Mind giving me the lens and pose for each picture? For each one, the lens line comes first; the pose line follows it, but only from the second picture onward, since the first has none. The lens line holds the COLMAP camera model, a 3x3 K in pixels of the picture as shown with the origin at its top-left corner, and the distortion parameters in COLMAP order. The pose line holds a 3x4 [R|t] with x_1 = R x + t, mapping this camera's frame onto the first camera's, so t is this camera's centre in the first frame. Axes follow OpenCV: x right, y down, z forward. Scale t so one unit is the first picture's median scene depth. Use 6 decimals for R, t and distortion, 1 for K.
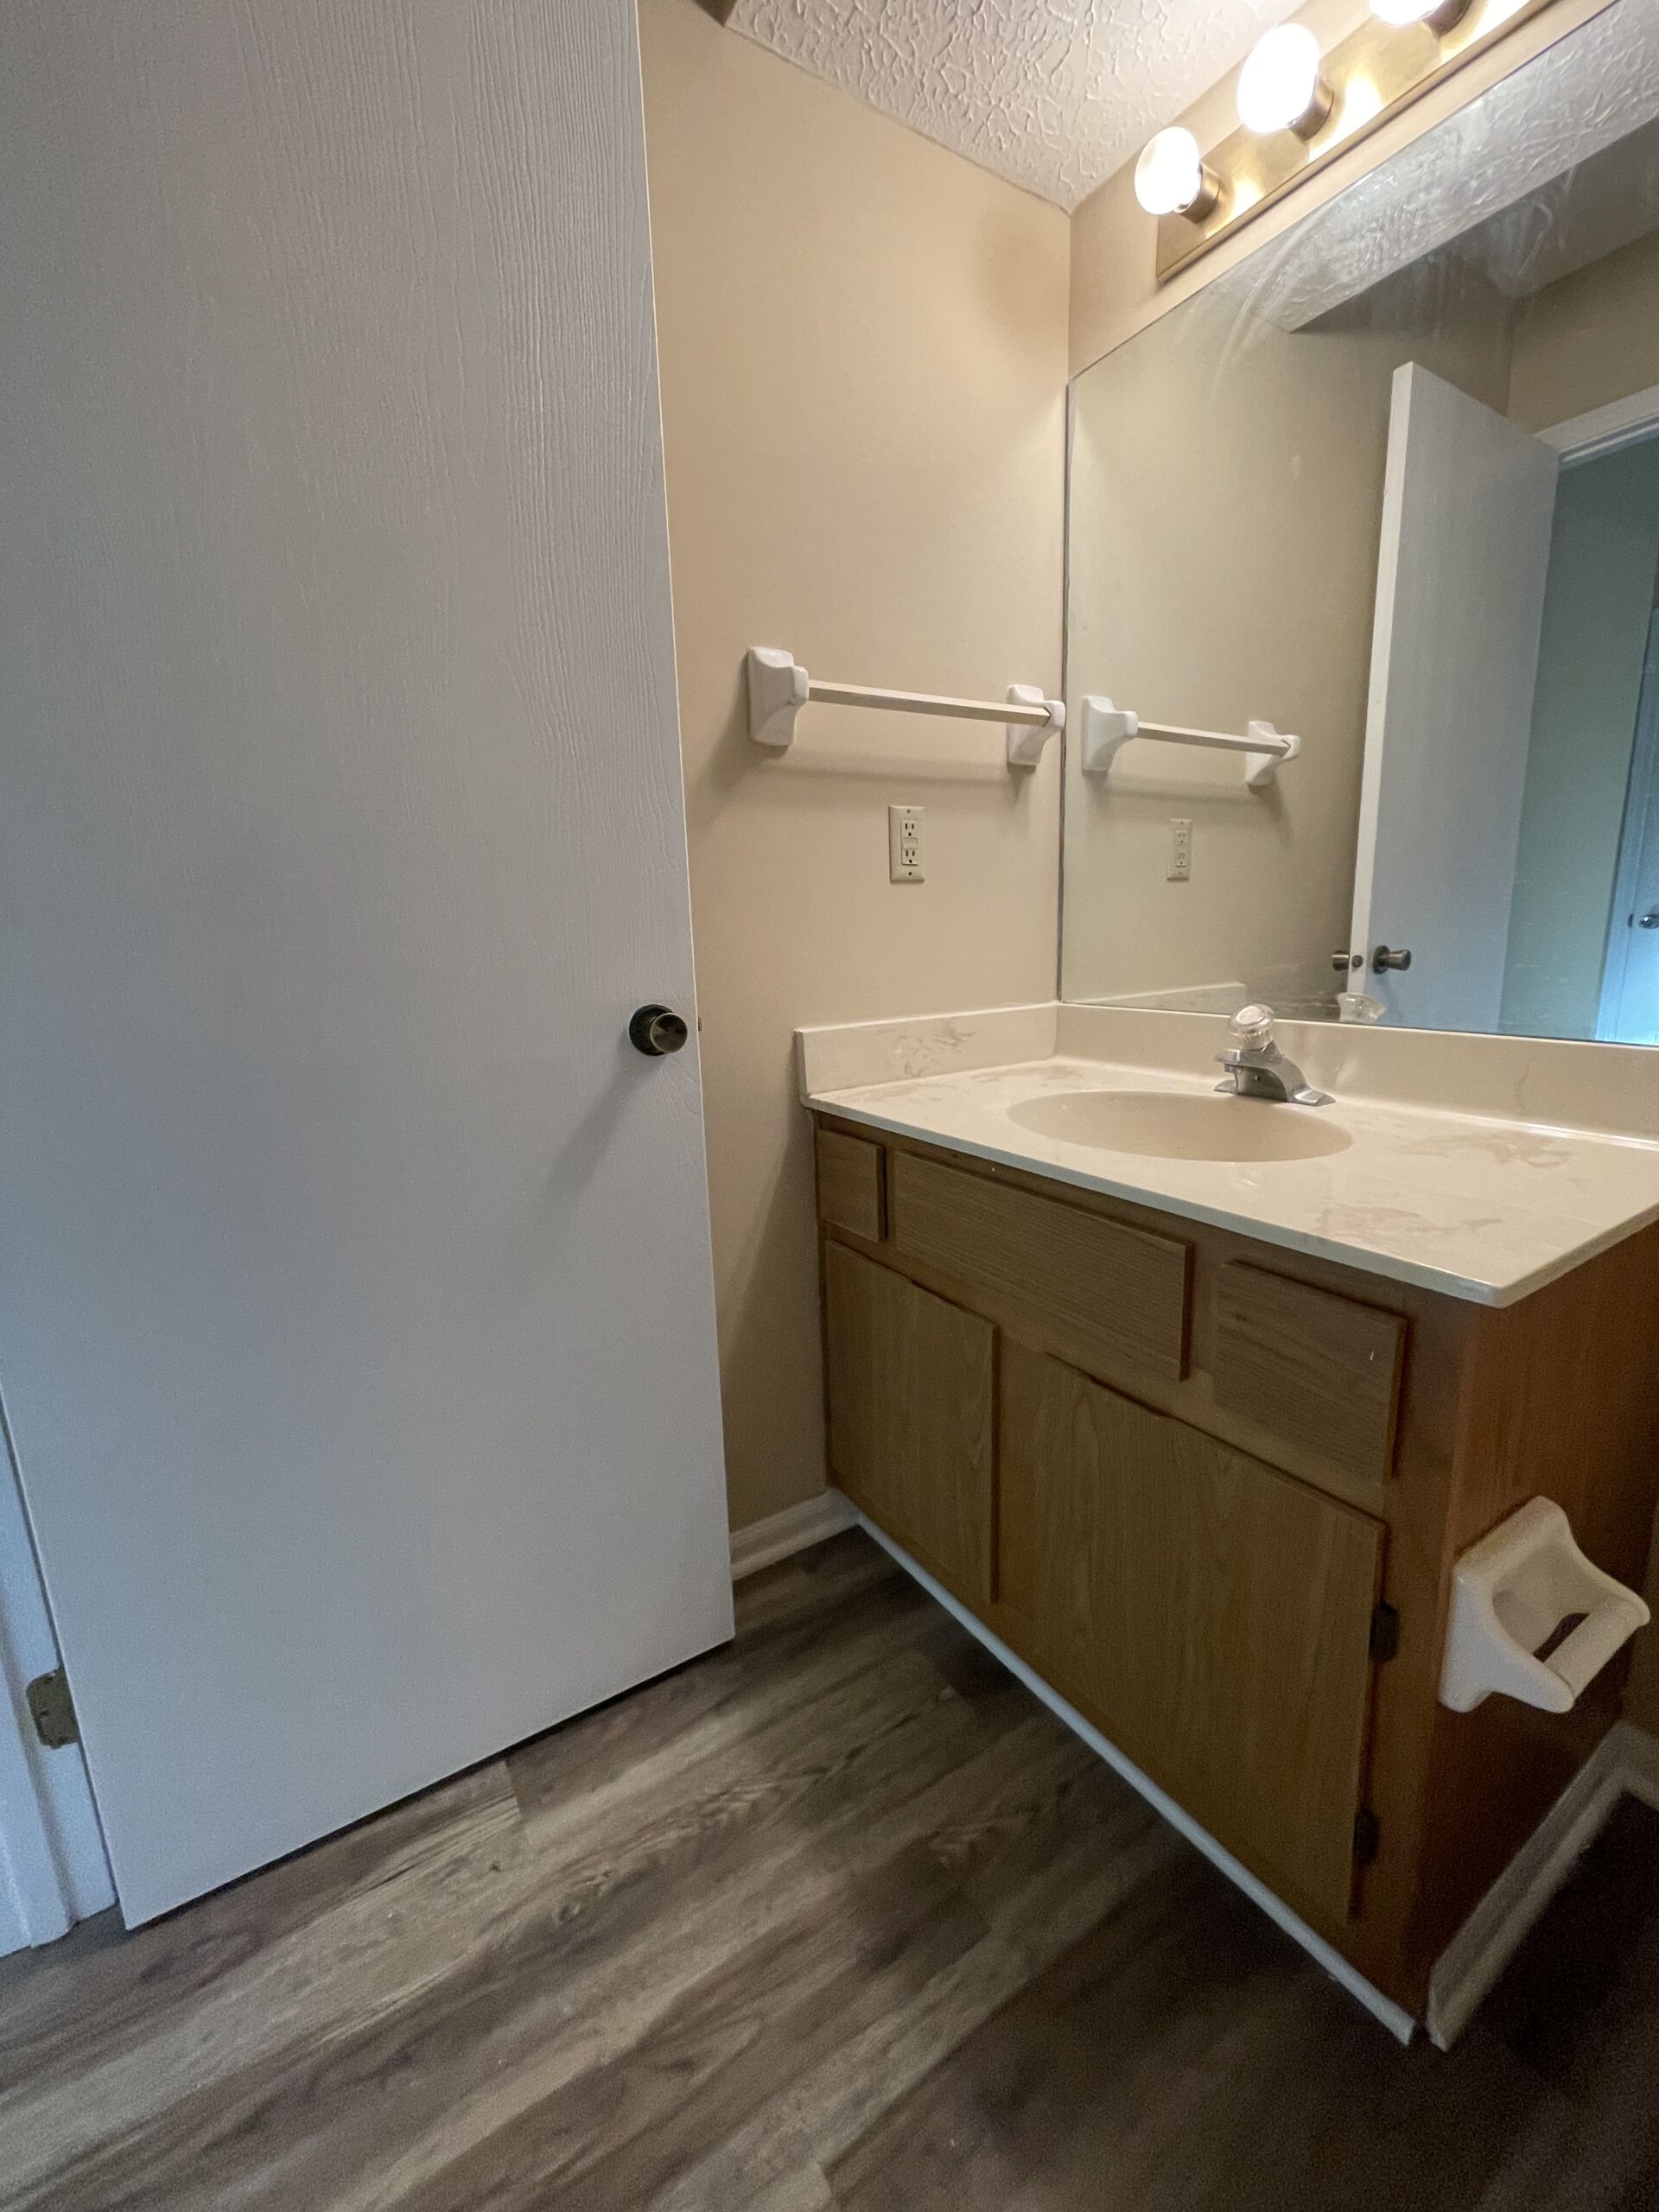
lens RADIAL K [[891.4, 0, 837.3], [0, 891.4, 1102.2], [0, 0, 1]] dist [-0.002352, -0.000319]
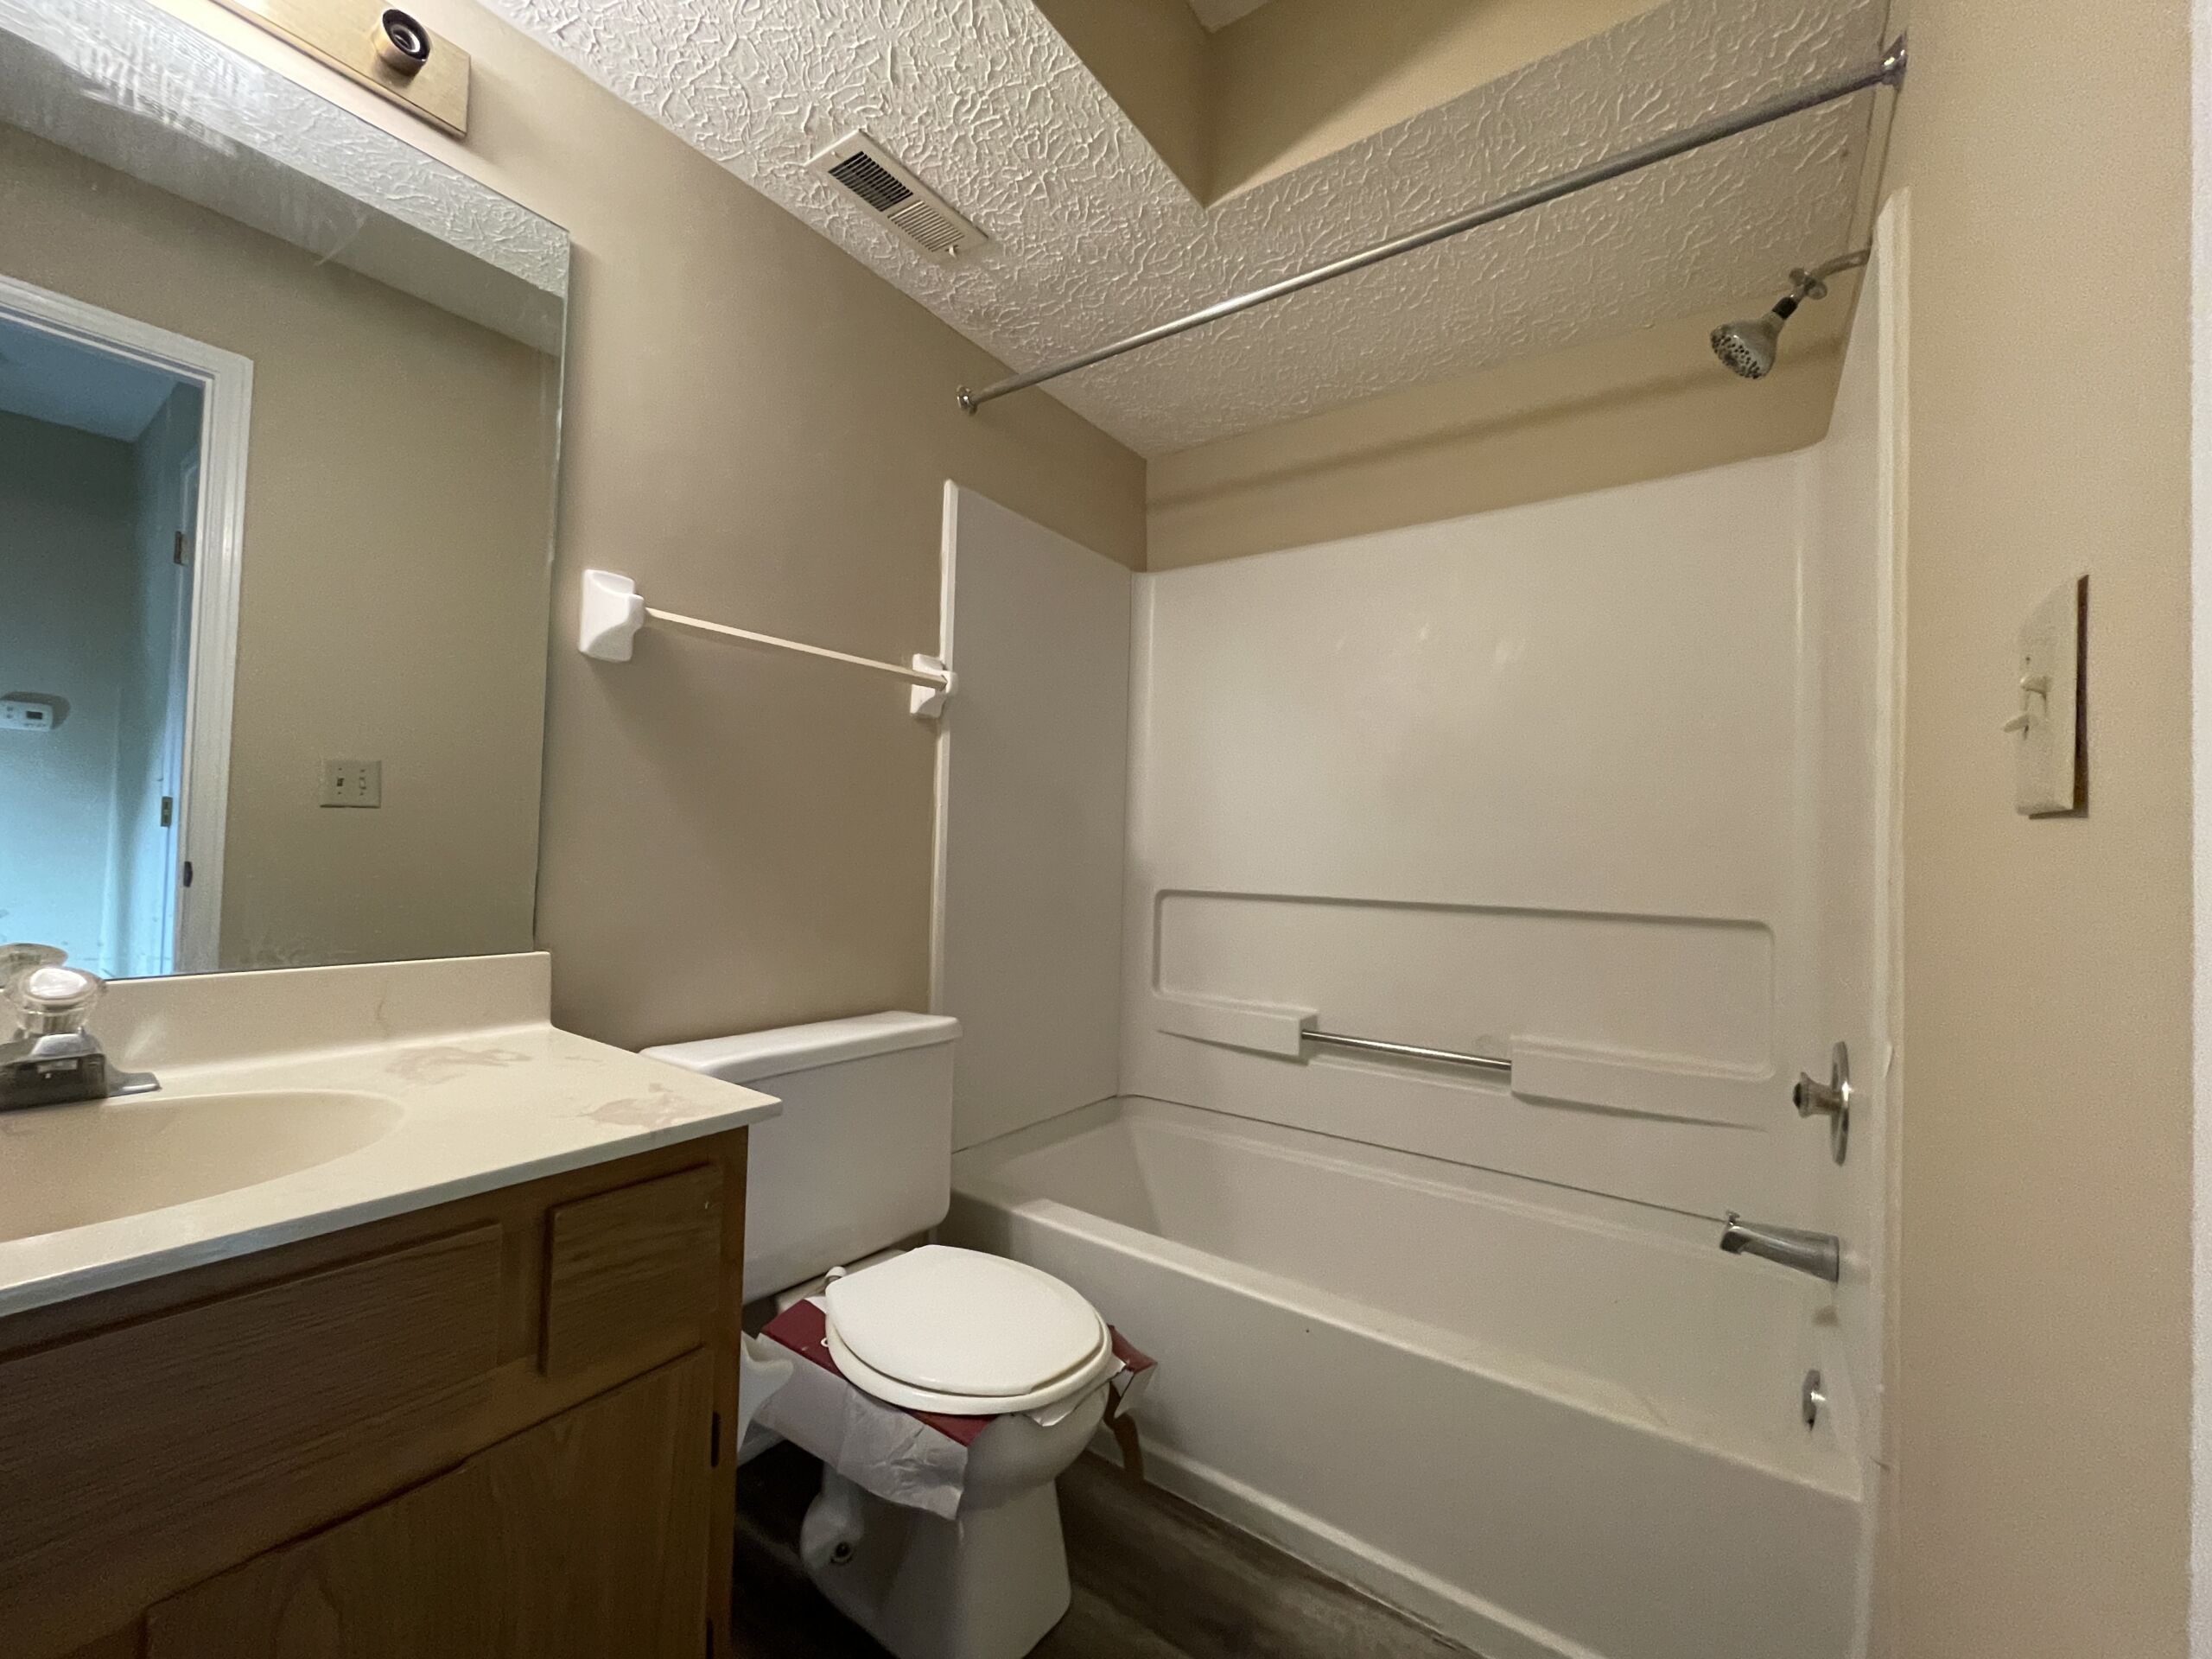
lens RADIAL K [[891.4, 0, 1109.6], [0, 891.4, 827.8], [0, 0, 1]] dist [-0.002352, -0.000319]
pose [[-0.377850, 0.036238, 0.925158, -0.610803], [0.156665, 0.987327, 0.025312, -0.139147], [-0.912516, 0.154504, -0.378738, 0.685128]]
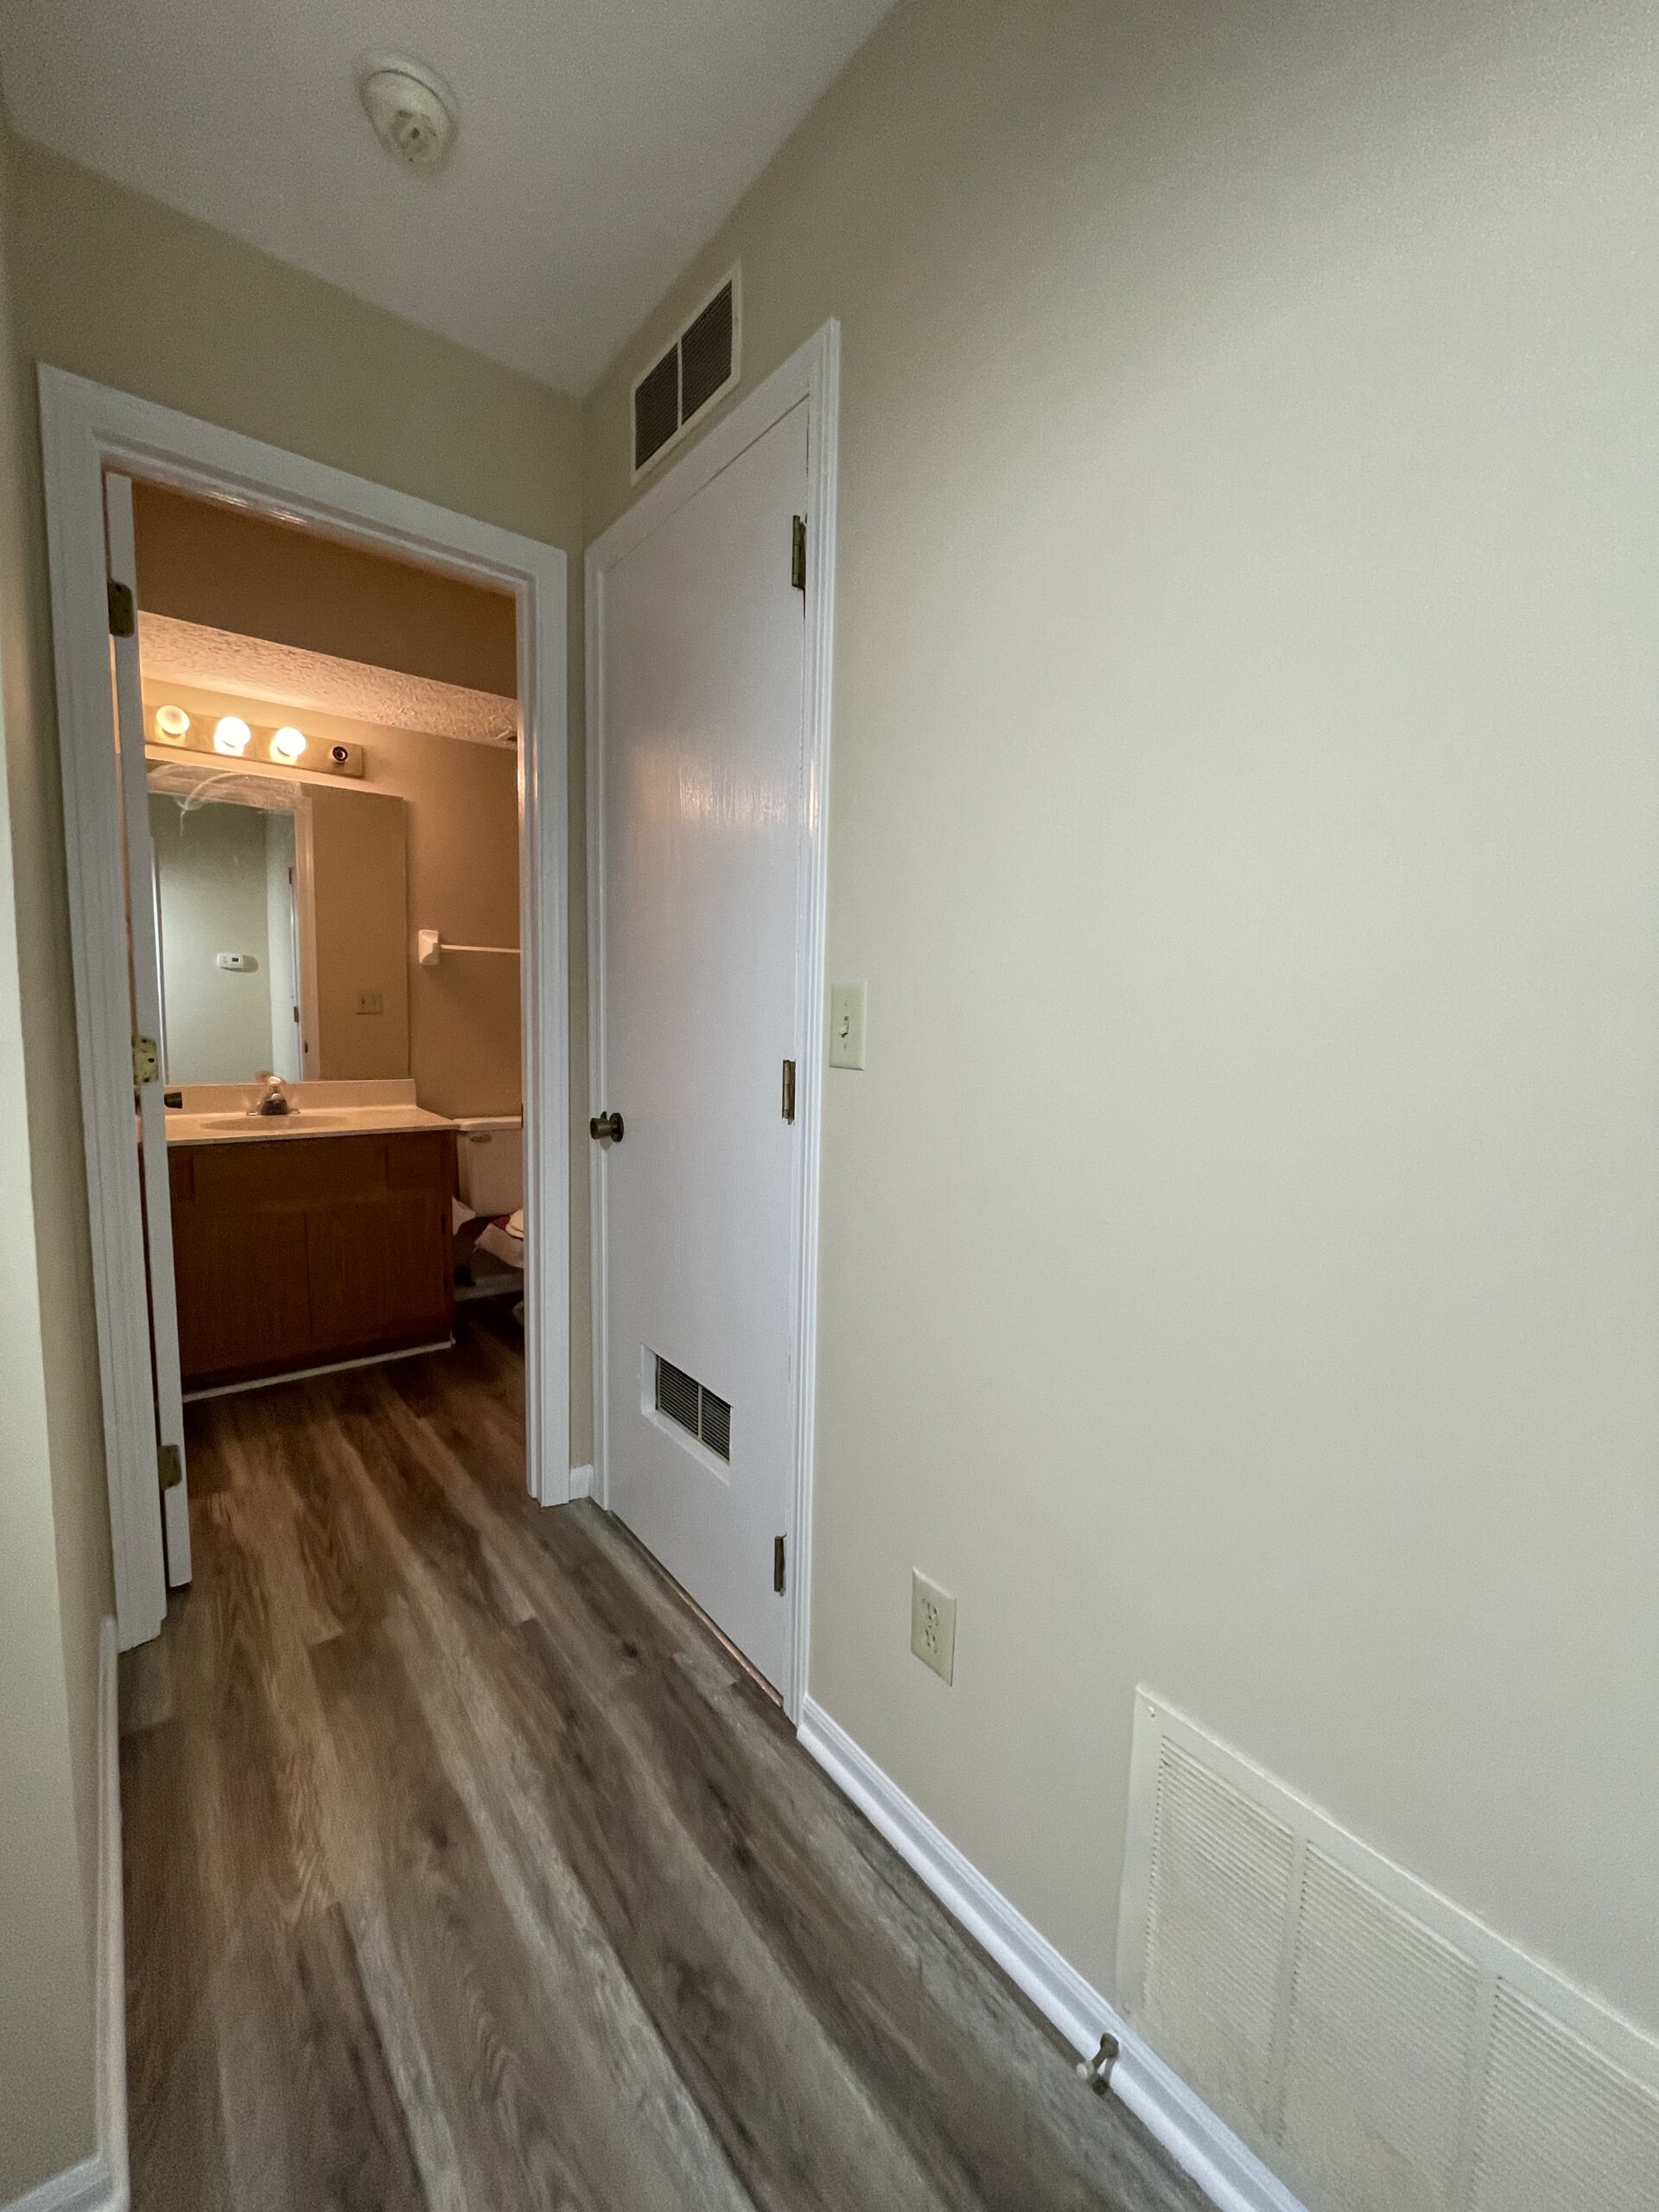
lens RADIAL K [[891.4, 0, 836.7], [0, 891.4, 1107.0], [0, 0, 1]] dist [-0.002352, -0.000319]
pose [[-0.115679, -0.077790, 0.990236, -2.872131], [0.171315, 0.980426, 0.097032, 0.005972], [-0.978401, 0.180867, -0.100088, -0.339429]]
